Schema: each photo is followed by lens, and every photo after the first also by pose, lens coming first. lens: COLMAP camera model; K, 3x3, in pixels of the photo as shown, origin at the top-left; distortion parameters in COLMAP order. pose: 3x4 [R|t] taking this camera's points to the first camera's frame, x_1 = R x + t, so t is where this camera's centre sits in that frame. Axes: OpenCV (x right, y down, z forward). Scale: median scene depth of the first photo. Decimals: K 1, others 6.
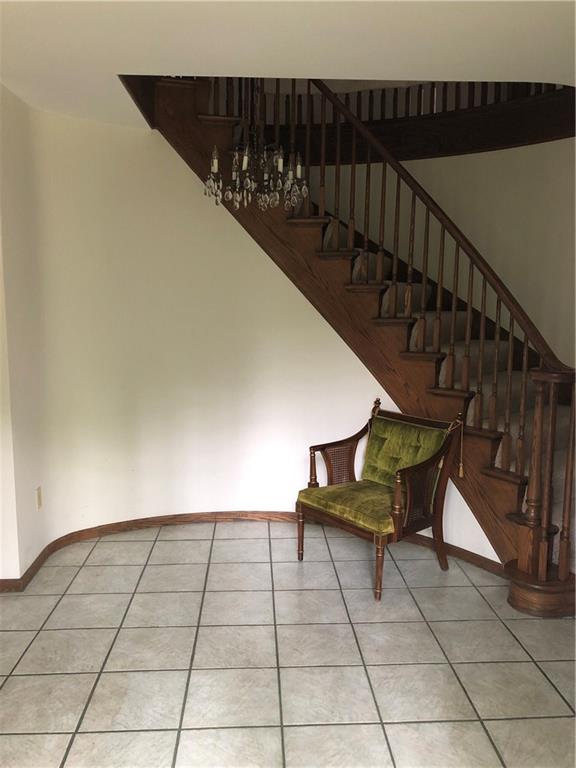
lens RADIAL K [[634.1, 0, 288.0], [0, 634.1, 384.0], [0, 0, 1]] dist [0.114665, -0.139209]
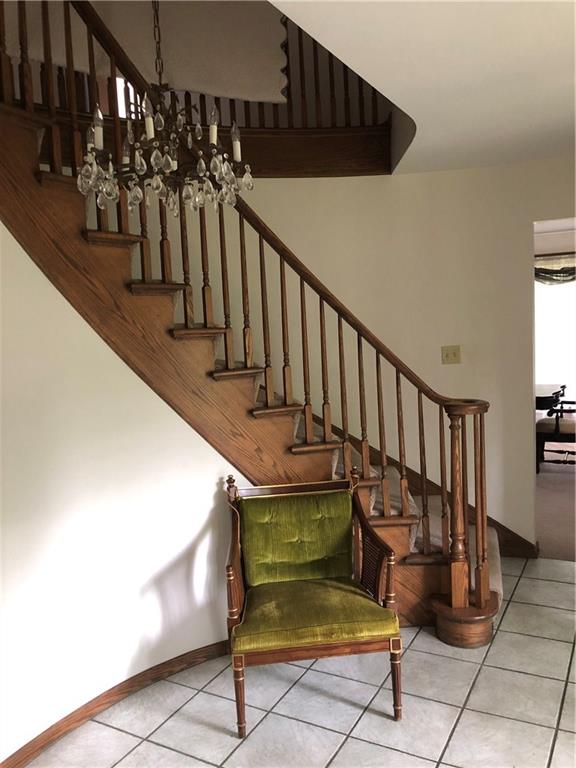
lens RADIAL K [[629.2, 0, 288.0], [0, 629.2, 384.0], [0, 0, 1]] dist [0.007606, 0.001937]
pose [[0.538289, -0.107070, 0.835931, -0.478825], [0.164987, 0.986092, 0.020062, -0.096900], [-0.826453, 0.127118, 0.548468, 0.562177]]
